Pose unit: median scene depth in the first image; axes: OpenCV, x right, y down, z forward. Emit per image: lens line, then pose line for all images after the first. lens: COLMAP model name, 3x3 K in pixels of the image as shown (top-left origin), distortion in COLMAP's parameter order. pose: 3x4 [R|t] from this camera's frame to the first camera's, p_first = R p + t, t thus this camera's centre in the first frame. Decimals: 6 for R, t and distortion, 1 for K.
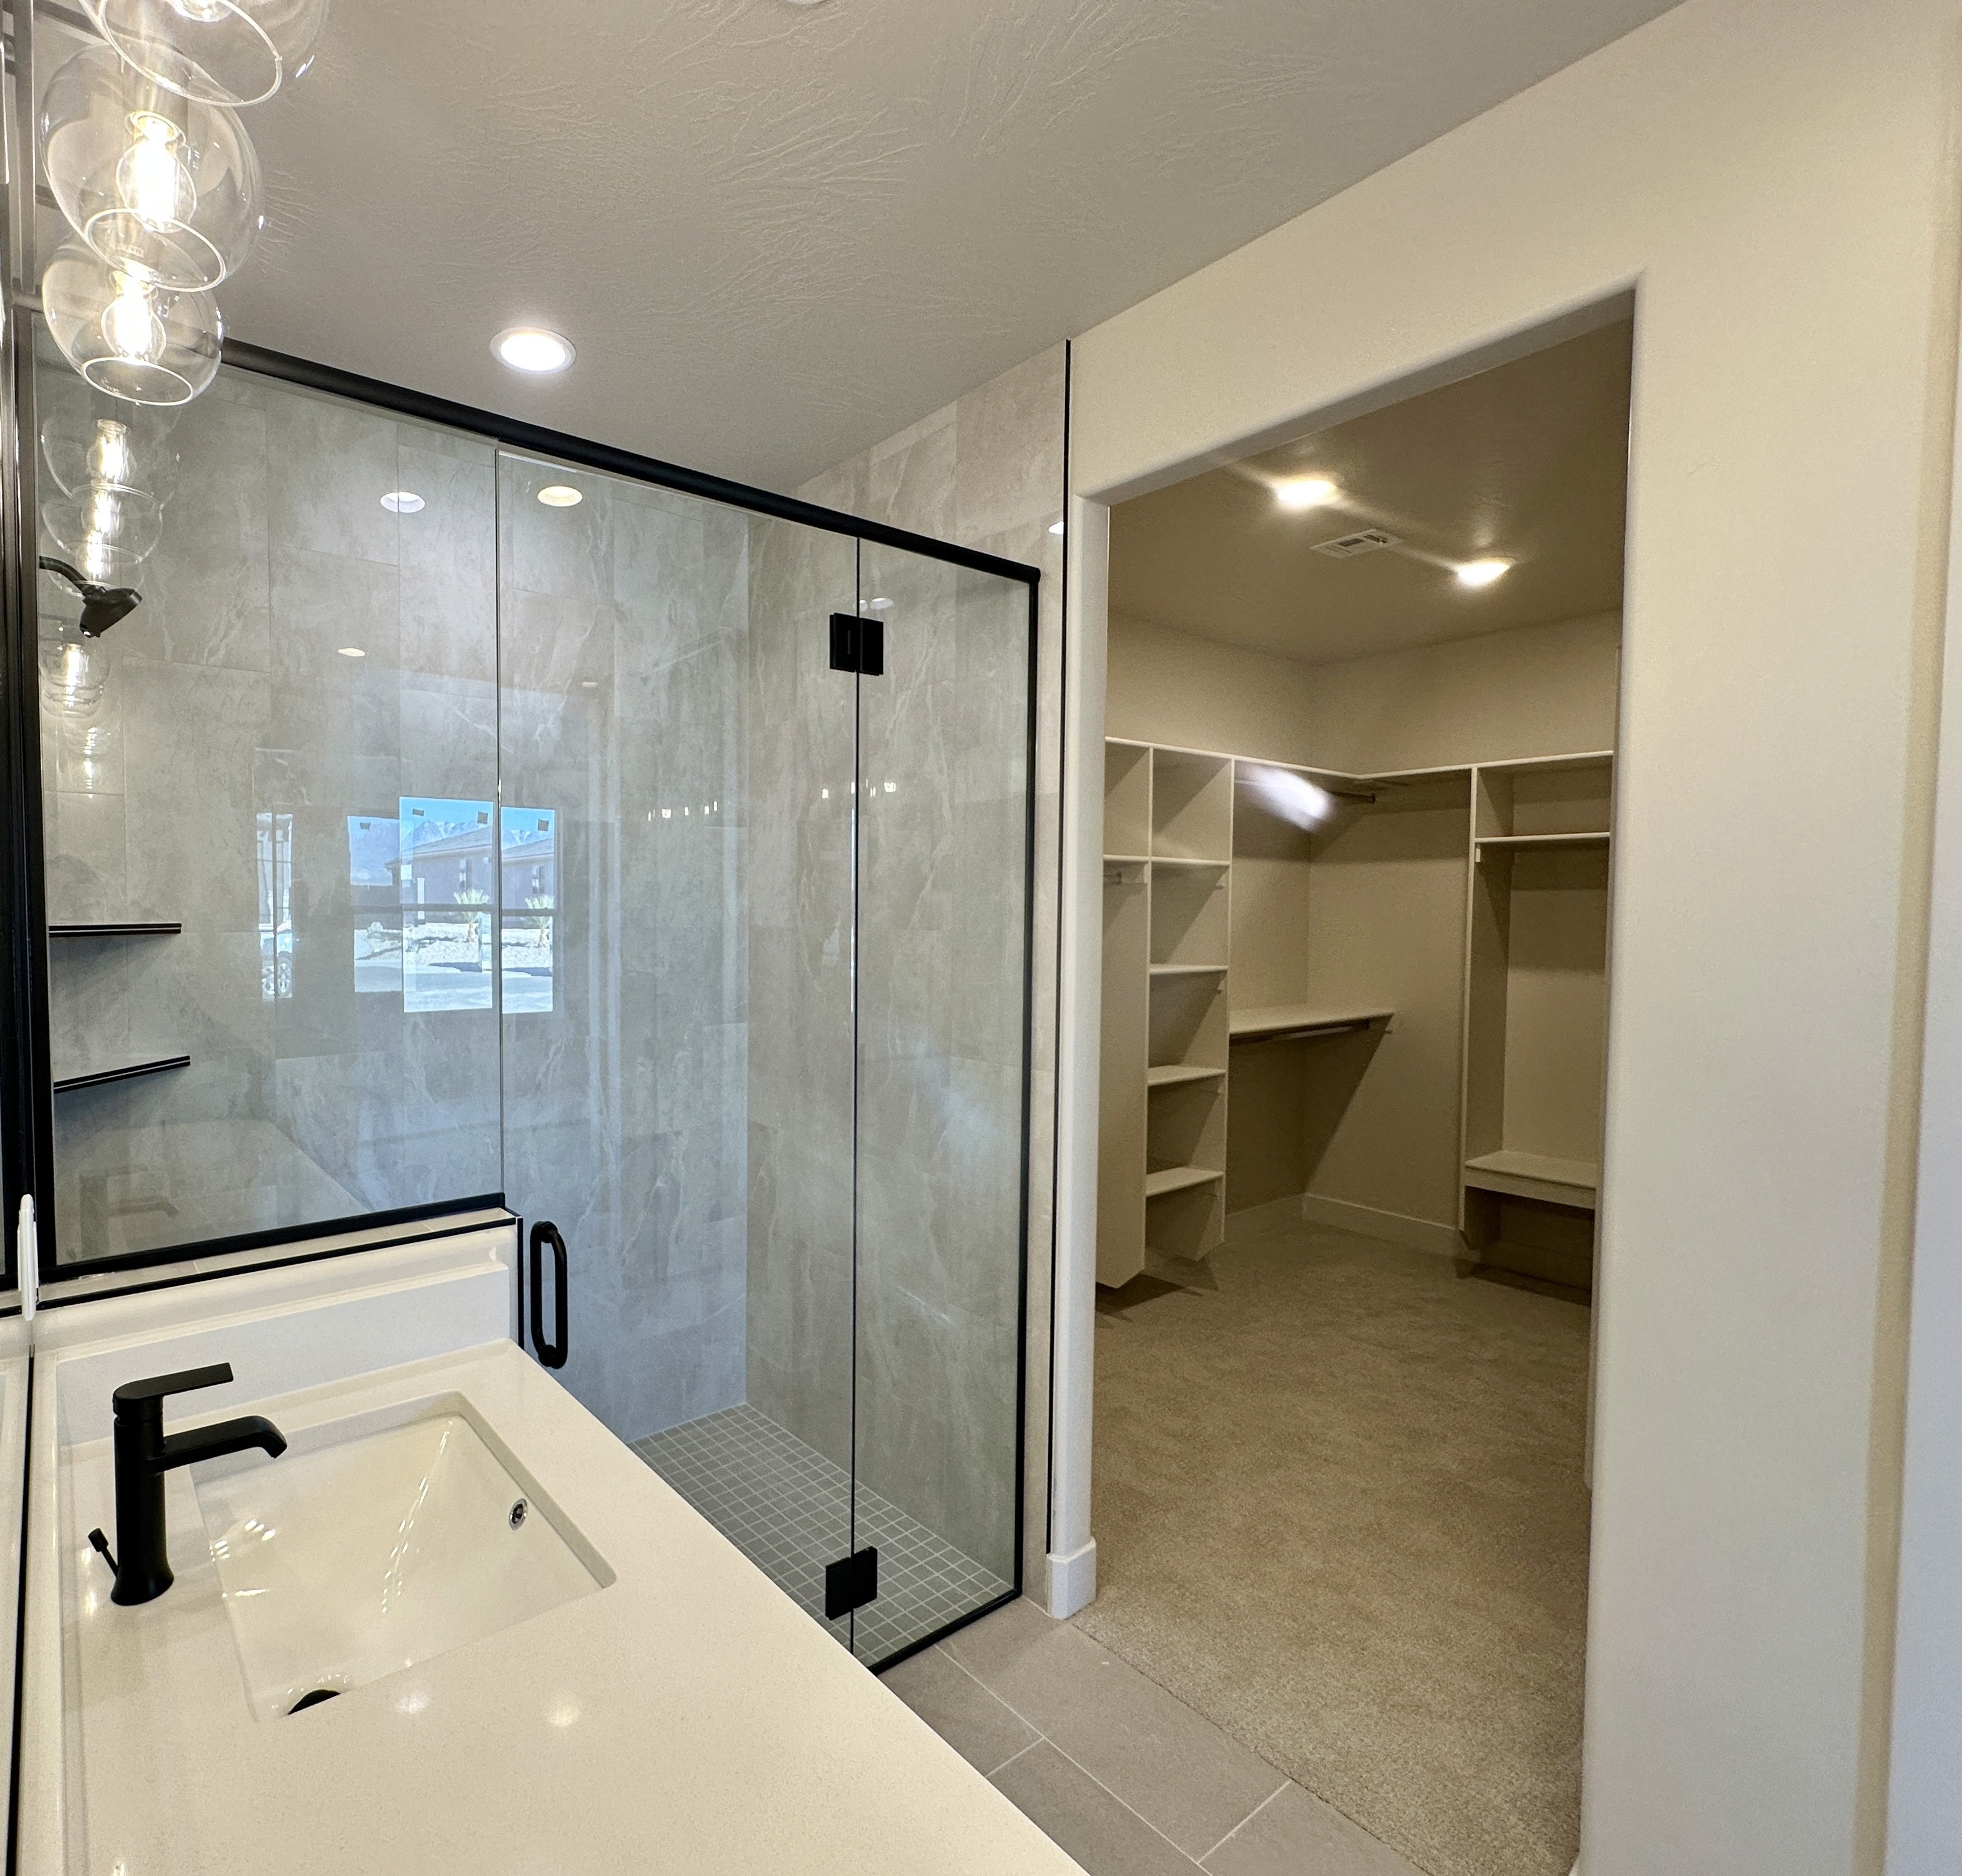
lens RADIAL K [[1019.6, 0, 746.3], [0, 1019.6, 958.8], [0, 0, 1]] dist [0.003534, 0.000270]
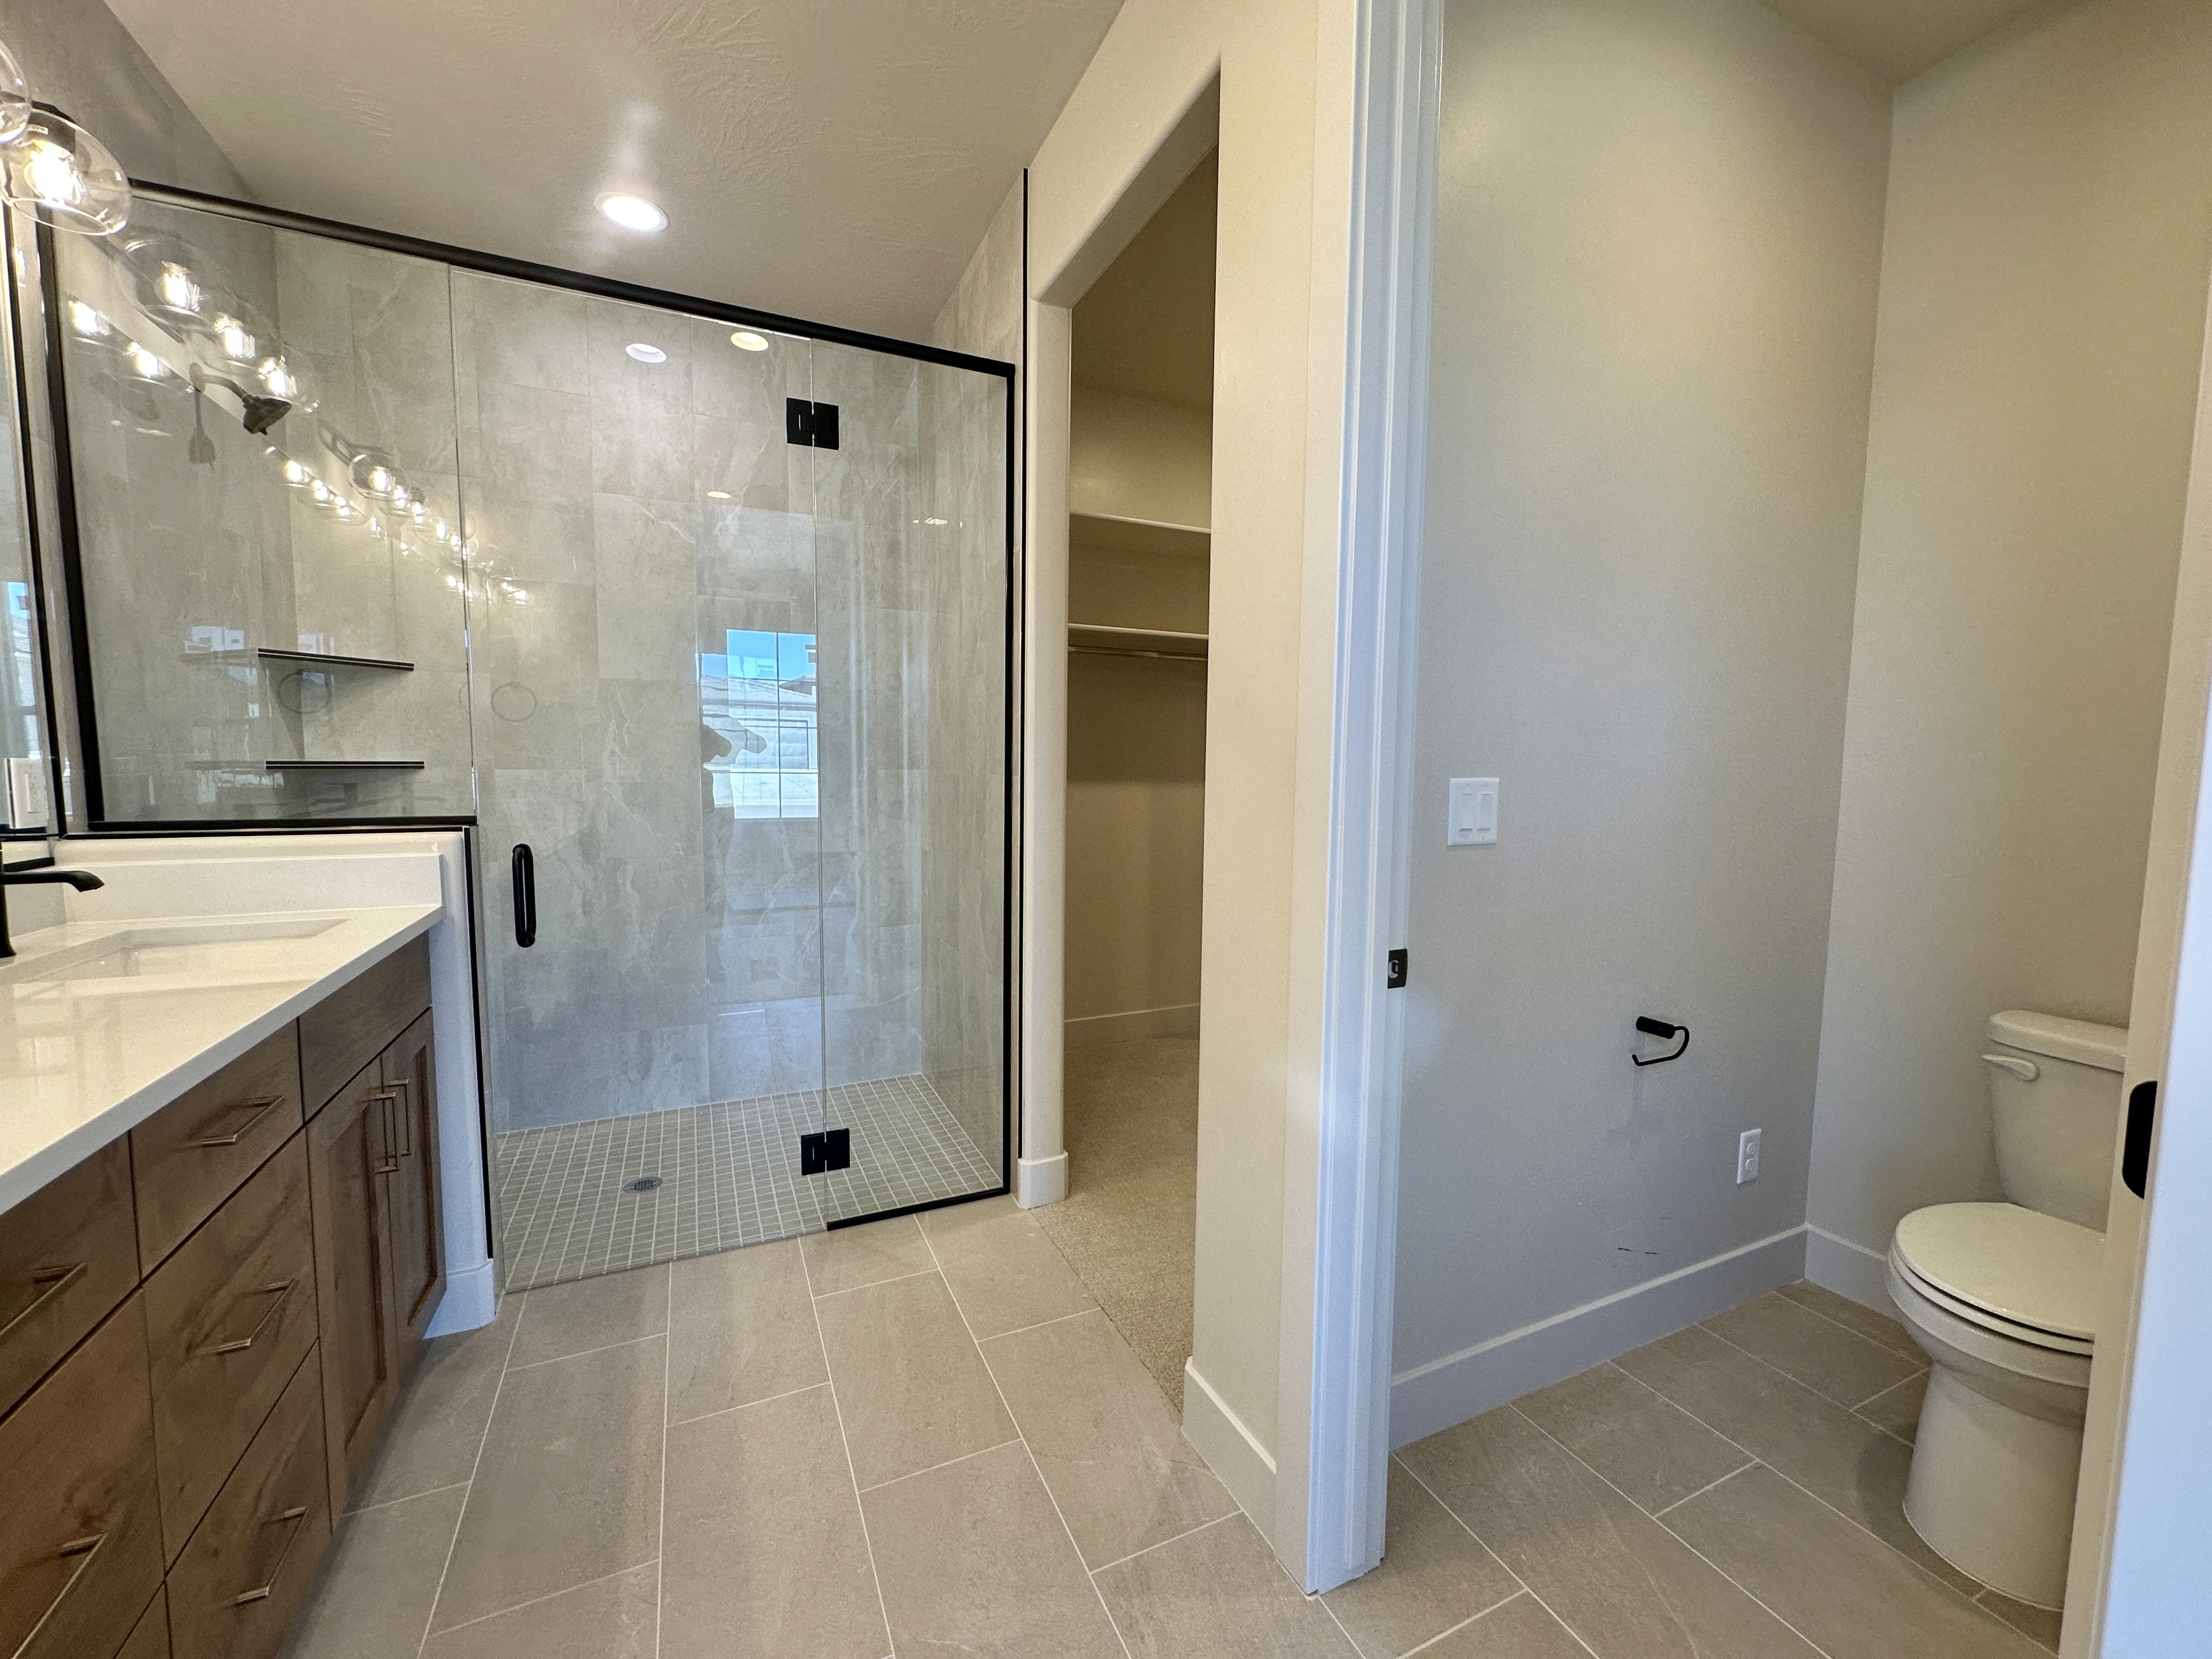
lens RADIAL K [[887.0, 0, 1117.7], [0, 887.0, 835.5], [0, 0, 1]] dist [-0.000223, 0.000767]
pose [[0.990146, 0.020591, -0.138515, 0.508550], [-0.014551, 0.998905, 0.044475, 0.118908], [0.139279, -0.042021, 0.989361, -0.052045]]
